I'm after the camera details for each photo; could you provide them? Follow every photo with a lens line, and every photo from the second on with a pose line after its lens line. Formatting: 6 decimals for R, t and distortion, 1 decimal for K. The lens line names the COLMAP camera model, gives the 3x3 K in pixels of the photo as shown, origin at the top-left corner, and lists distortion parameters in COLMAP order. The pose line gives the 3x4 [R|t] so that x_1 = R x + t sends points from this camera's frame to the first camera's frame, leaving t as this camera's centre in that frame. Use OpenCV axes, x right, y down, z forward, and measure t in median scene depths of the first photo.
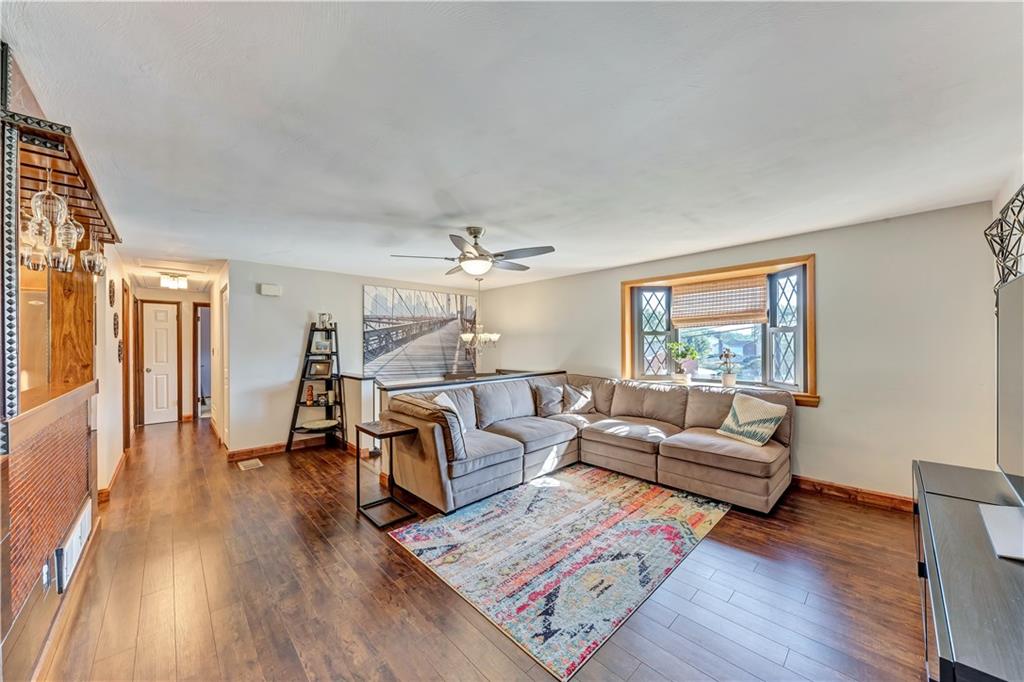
lens RADIAL K [[361.4, 0, 512.0], [0, 361.4, 341.0], [0, 0, 1]] dist [0.000516, -0.000361]
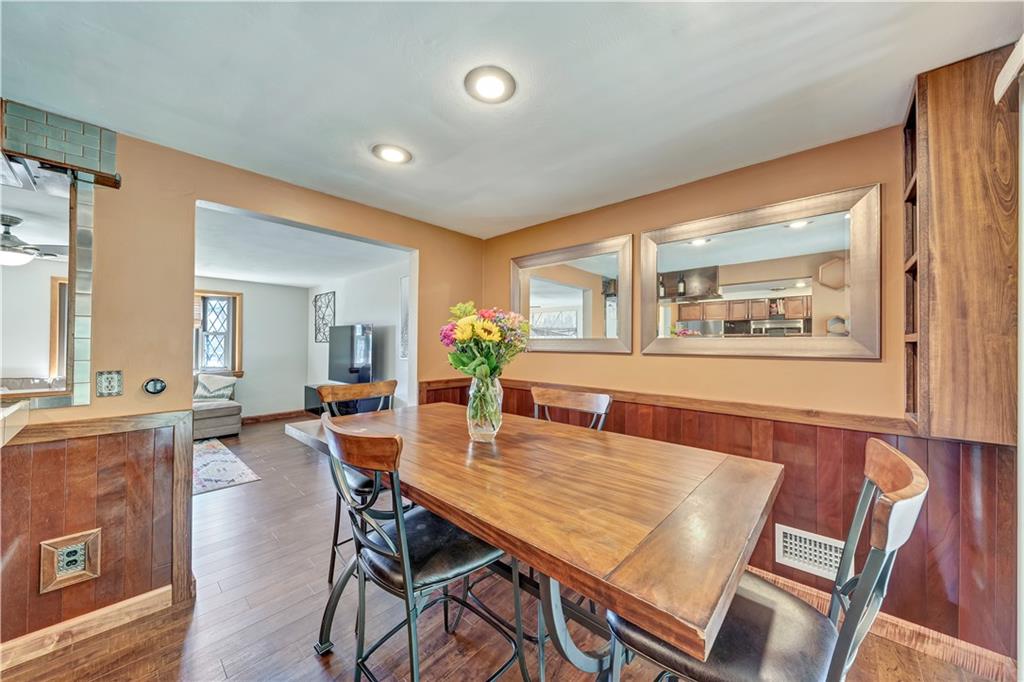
lens RADIAL K [[361.4, 0, 512.0], [0, 361.4, 341.0], [0, 0, 1]] dist [0.000516, -0.000361]
pose [[-0.067017, 0.012174, 0.997678, -1.106041], [-0.010255, 0.999864, -0.012890, 0.009325], [-0.997699, -0.011095, -0.066884, -0.242368]]
